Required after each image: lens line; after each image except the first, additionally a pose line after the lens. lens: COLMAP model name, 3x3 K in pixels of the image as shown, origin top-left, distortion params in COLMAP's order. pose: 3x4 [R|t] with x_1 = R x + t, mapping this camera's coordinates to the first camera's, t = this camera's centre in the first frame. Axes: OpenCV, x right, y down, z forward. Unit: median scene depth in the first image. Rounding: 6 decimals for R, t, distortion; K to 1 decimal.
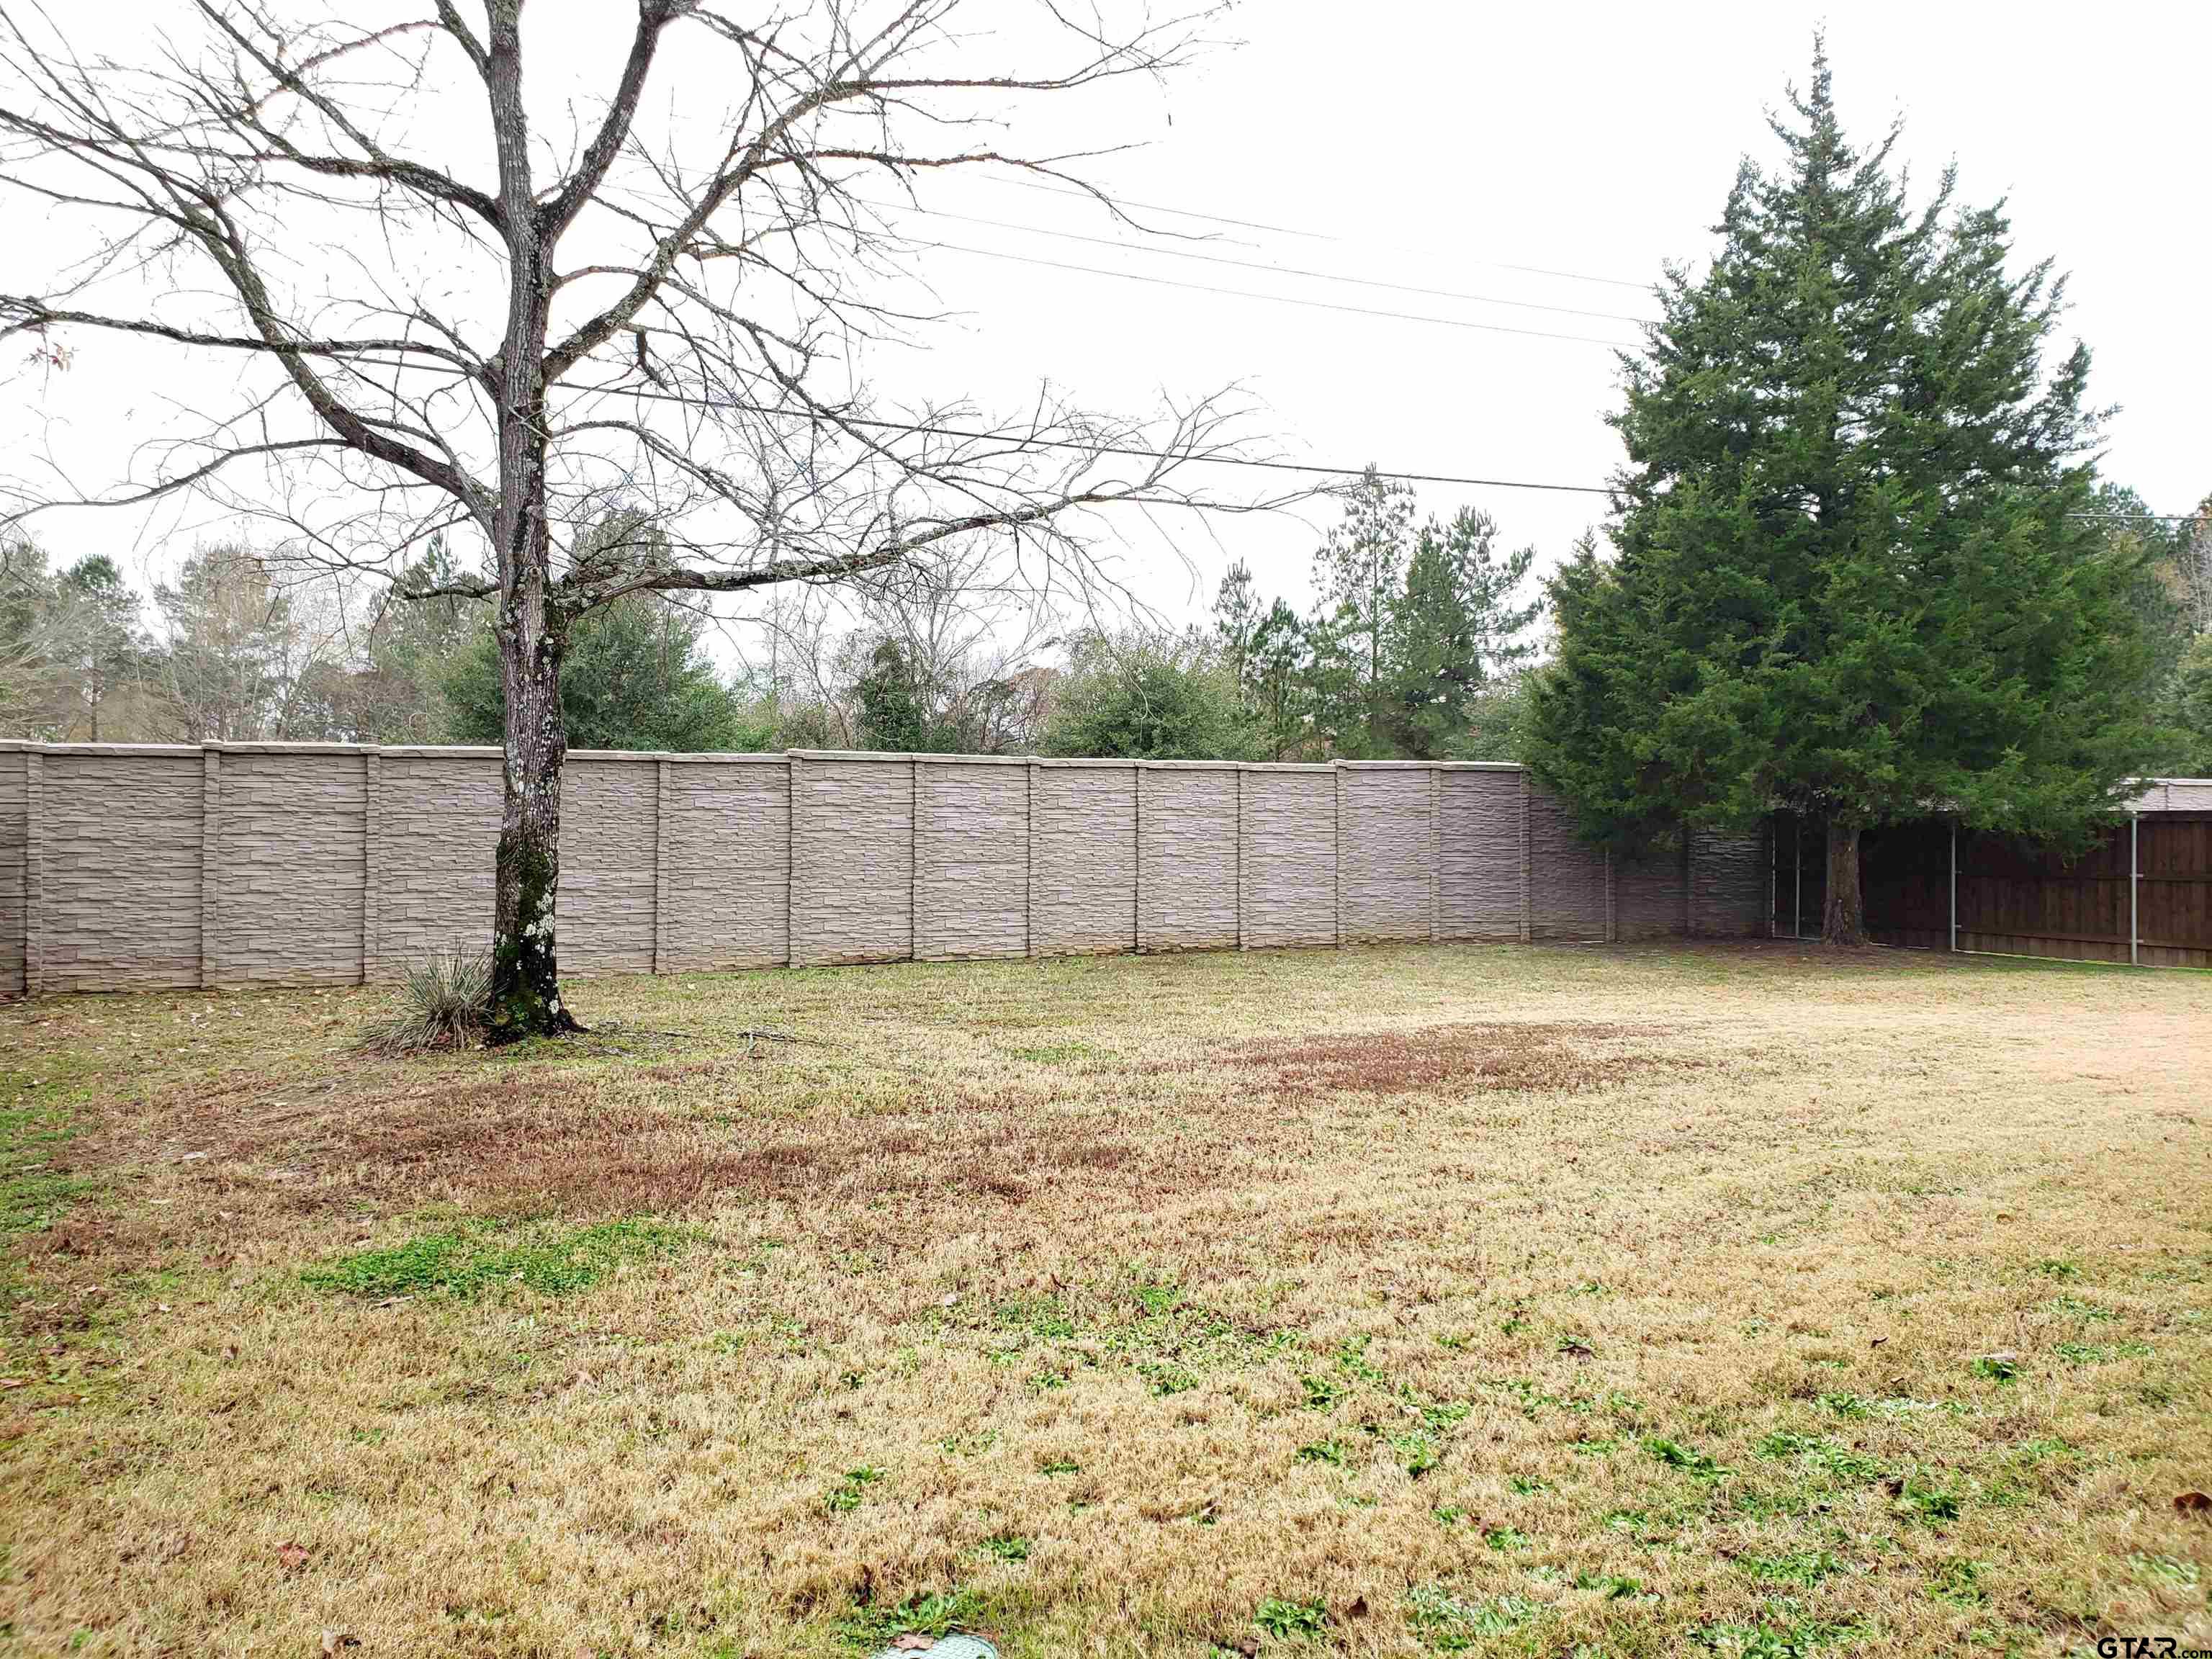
lens RADIAL K [[1688.2, 0, 1106.0], [0, 1688.2, 829.5], [0, 0, 1]] dist [0.006740, 0.005952]
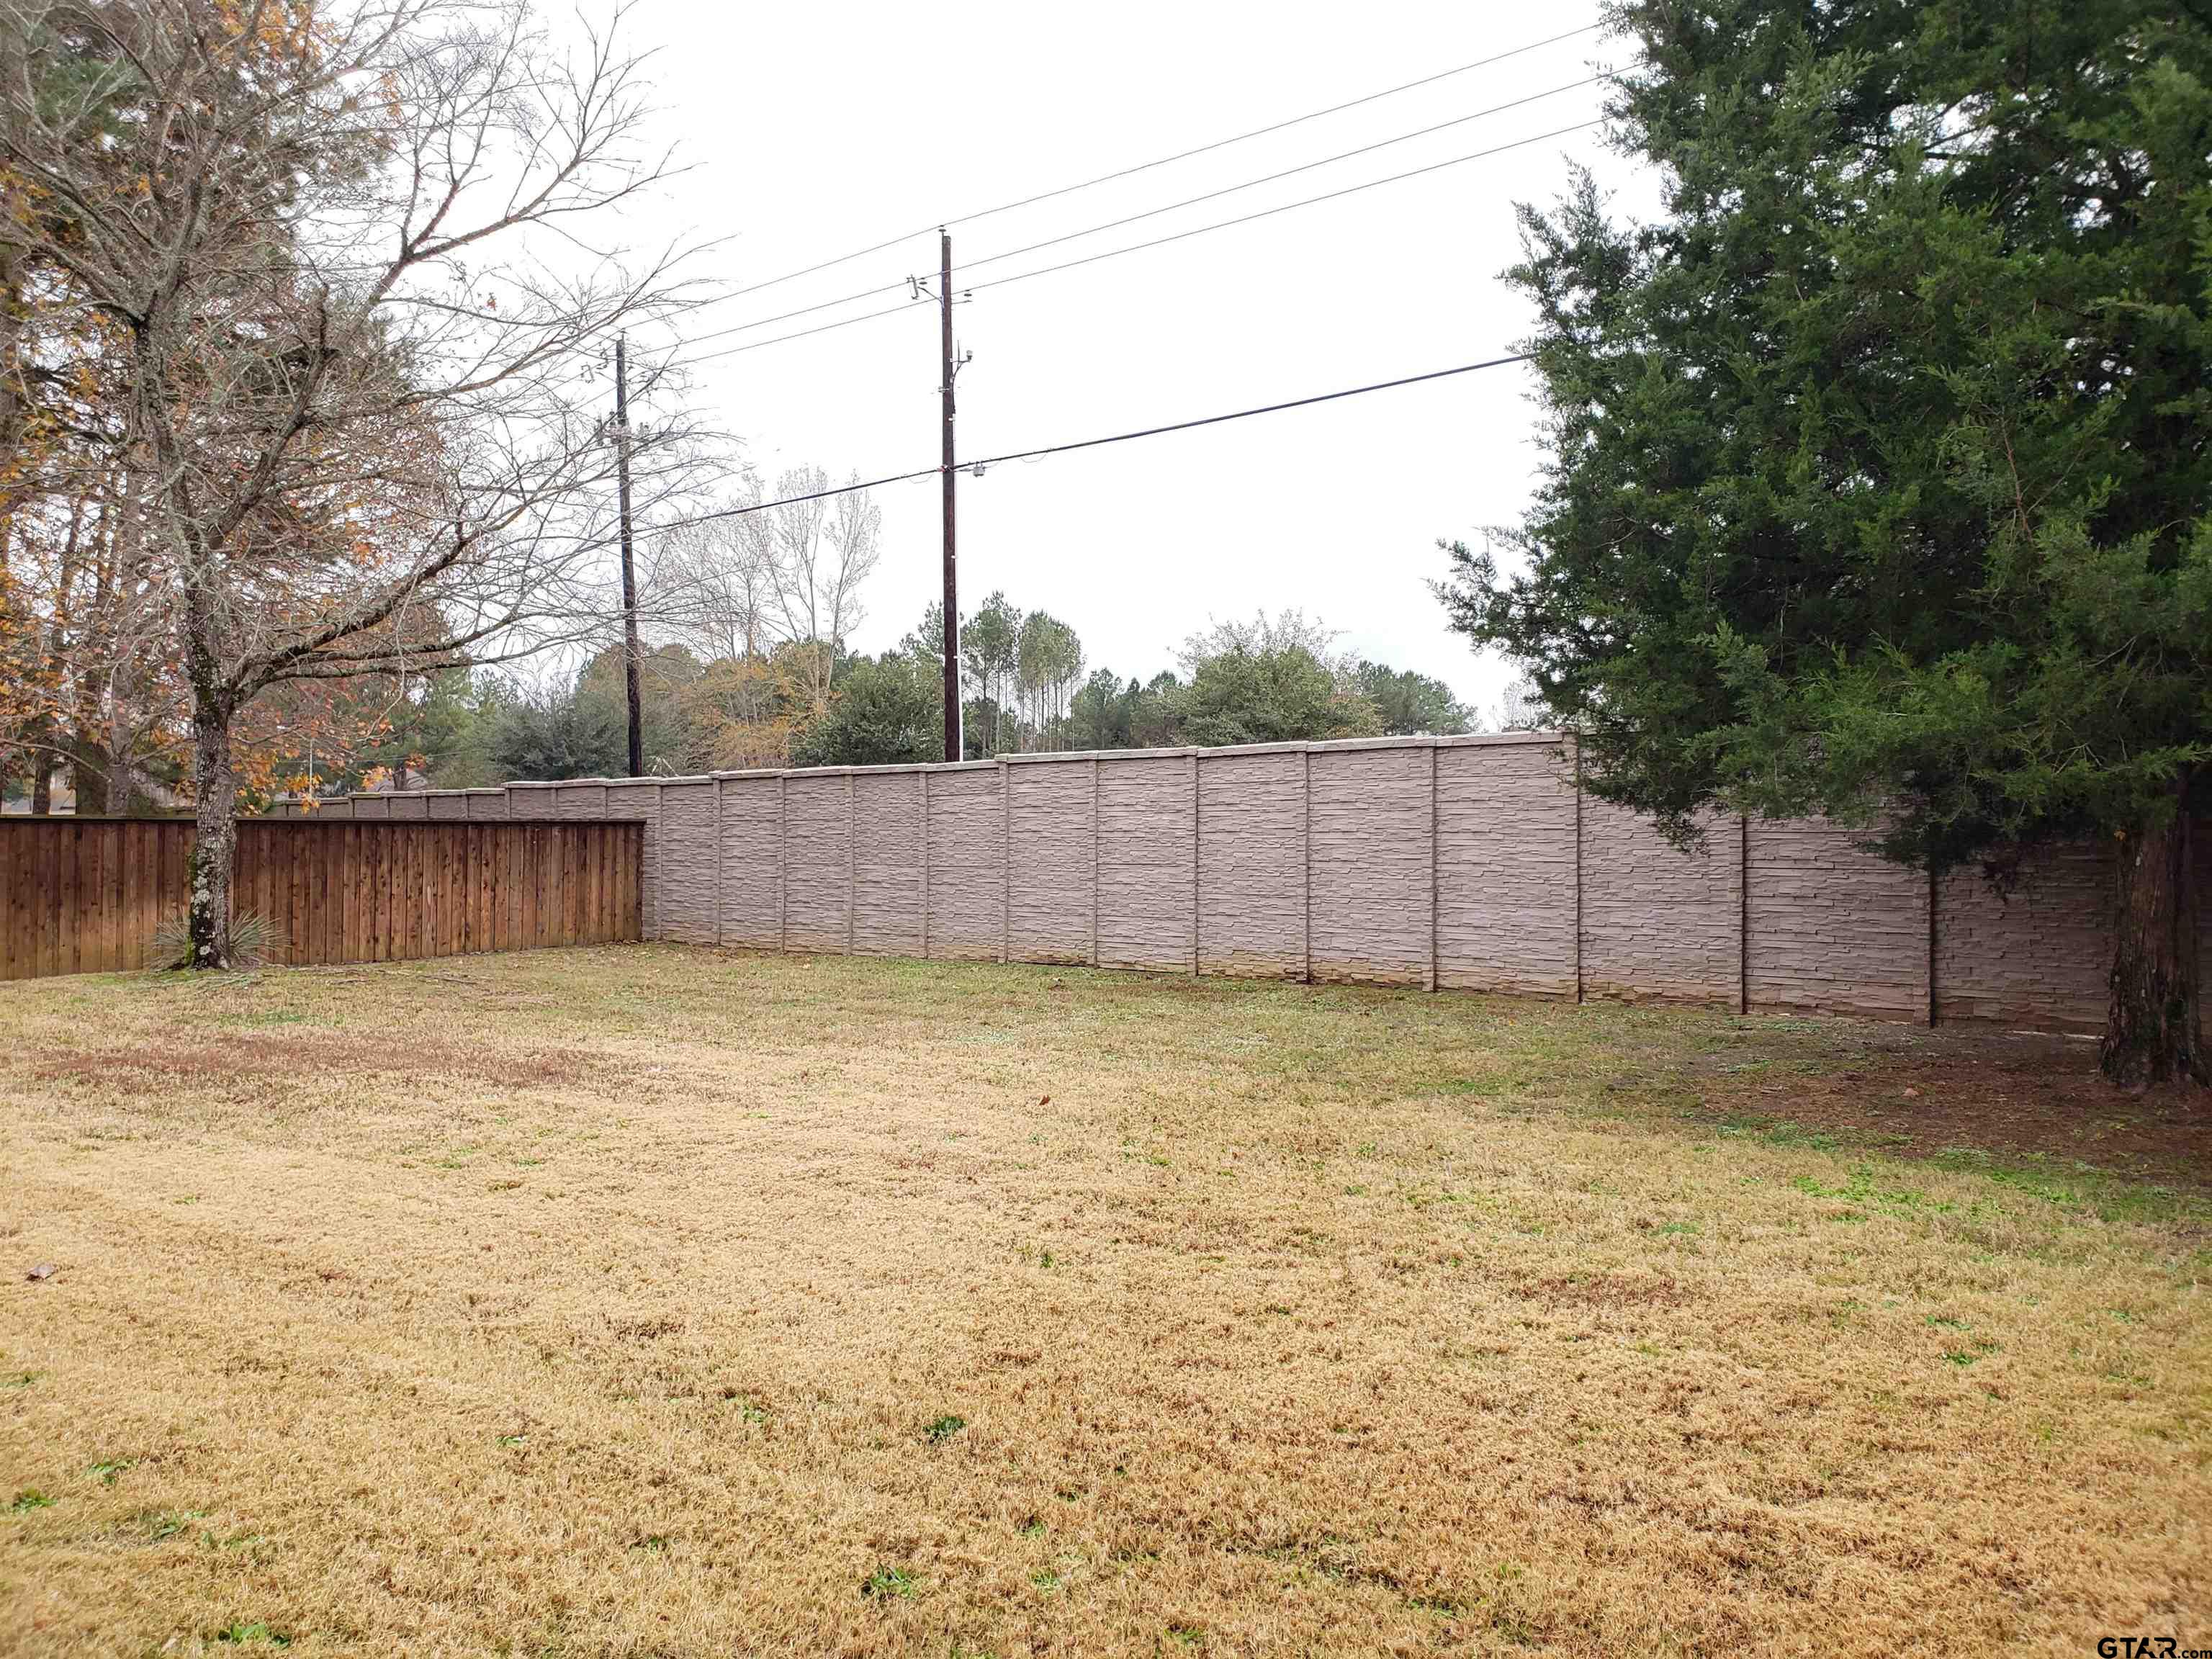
lens RADIAL K [[1688.2, 0, 1106.0], [0, 1688.2, 829.5], [0, 0, 1]] dist [0.006740, 0.005952]
pose [[0.350784, 0.003270, -0.936451, 0.511580], [0.020828, 0.999719, 0.011293, -0.007066], [0.936225, -0.023465, 0.350618, 0.432824]]
